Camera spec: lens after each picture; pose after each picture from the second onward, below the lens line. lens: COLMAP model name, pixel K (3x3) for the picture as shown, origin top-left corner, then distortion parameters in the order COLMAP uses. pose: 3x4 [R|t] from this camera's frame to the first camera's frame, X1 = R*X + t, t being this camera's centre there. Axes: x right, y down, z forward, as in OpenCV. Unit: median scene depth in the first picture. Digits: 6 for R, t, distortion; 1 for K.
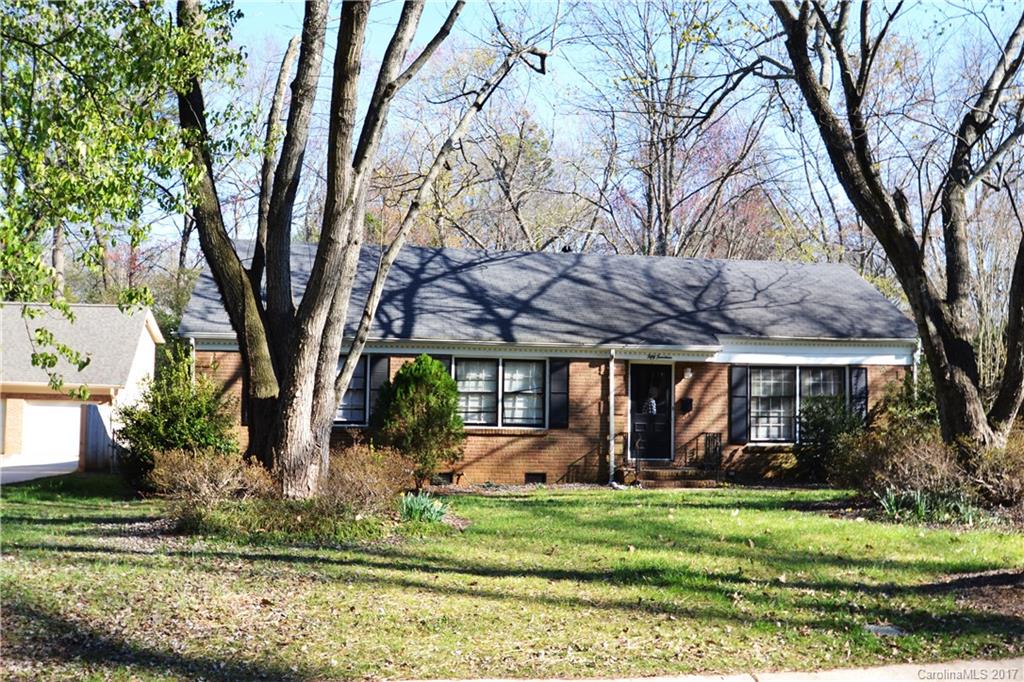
lens RADIAL K [[991.3, 0, 518.1], [0, 991.3, 349.9], [0, 0, 1]] dist [-0.067845, 0.000000]
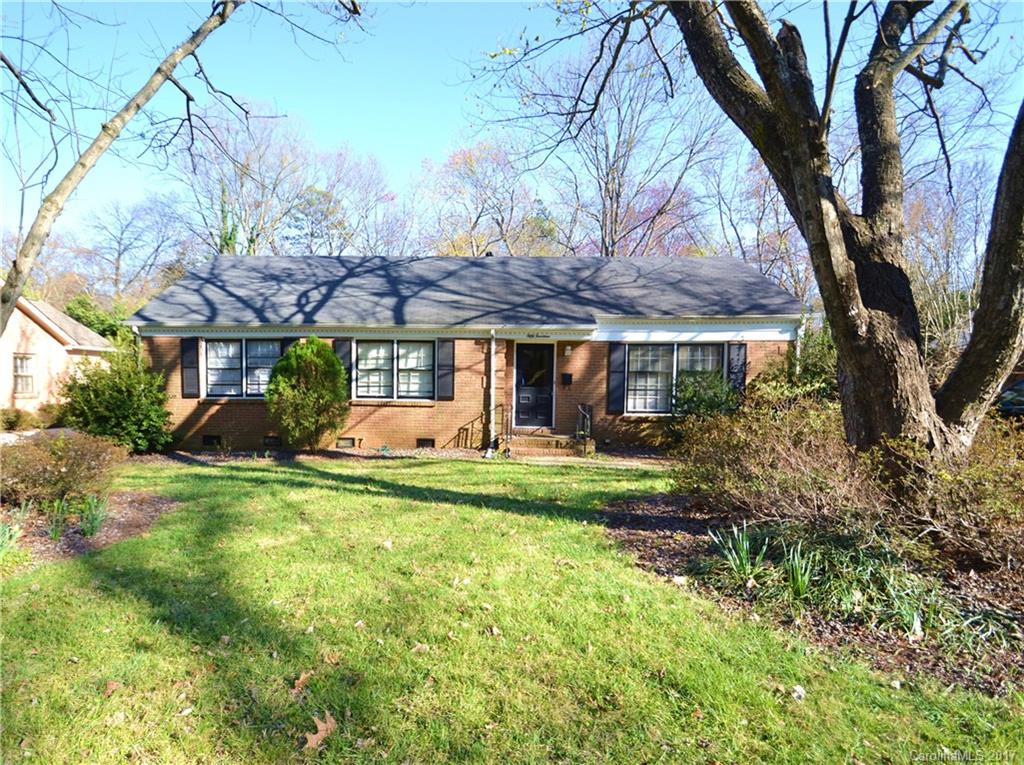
lens RADIAL K [[458.0, 0, 494.4], [0, 458.0, 405.3], [0, 0, 1]] dist [-0.009130, -0.001876]
pose [[0.980348, 0.006883, -0.197157, 0.199907], [0.015120, 0.993830, 0.109877, 0.027856], [0.196697, -0.110698, 0.974195, 0.496146]]
